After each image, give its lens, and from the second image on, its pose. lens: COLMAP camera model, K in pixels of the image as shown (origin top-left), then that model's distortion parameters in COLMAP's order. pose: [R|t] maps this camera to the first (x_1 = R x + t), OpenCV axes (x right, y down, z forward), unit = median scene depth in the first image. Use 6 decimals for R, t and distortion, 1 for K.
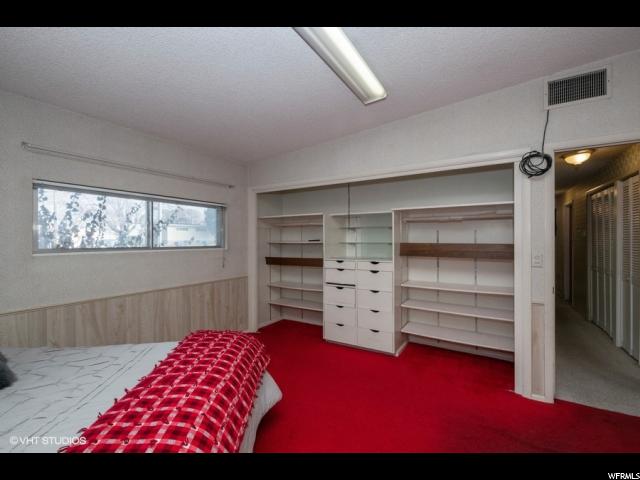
lens RADIAL K [[281.0, 0, 320.0], [0, 281.0, 240.0], [0, 0, 1]] dist [0.000186, -0.000005]
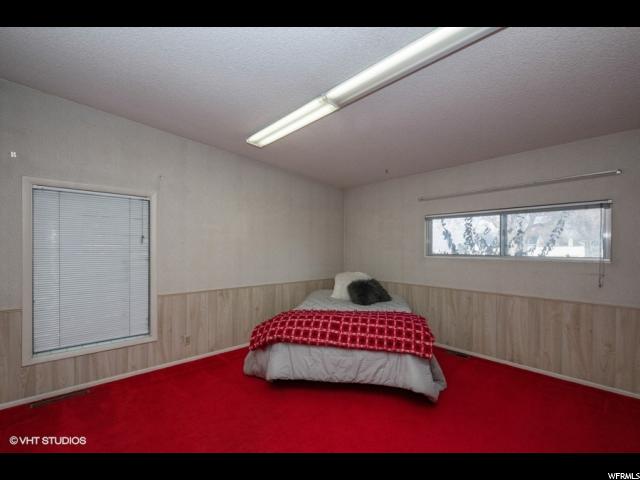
lens RADIAL K [[281.0, 0, 320.0], [0, 281.0, 240.0], [0, 0, 1]] dist [0.000186, -0.000005]
pose [[-0.271659, -0.021171, -0.962161, 0.673829], [-0.002514, 0.999770, -0.021289, -0.011036], [0.962390, -0.003365, -0.271649, 0.590046]]
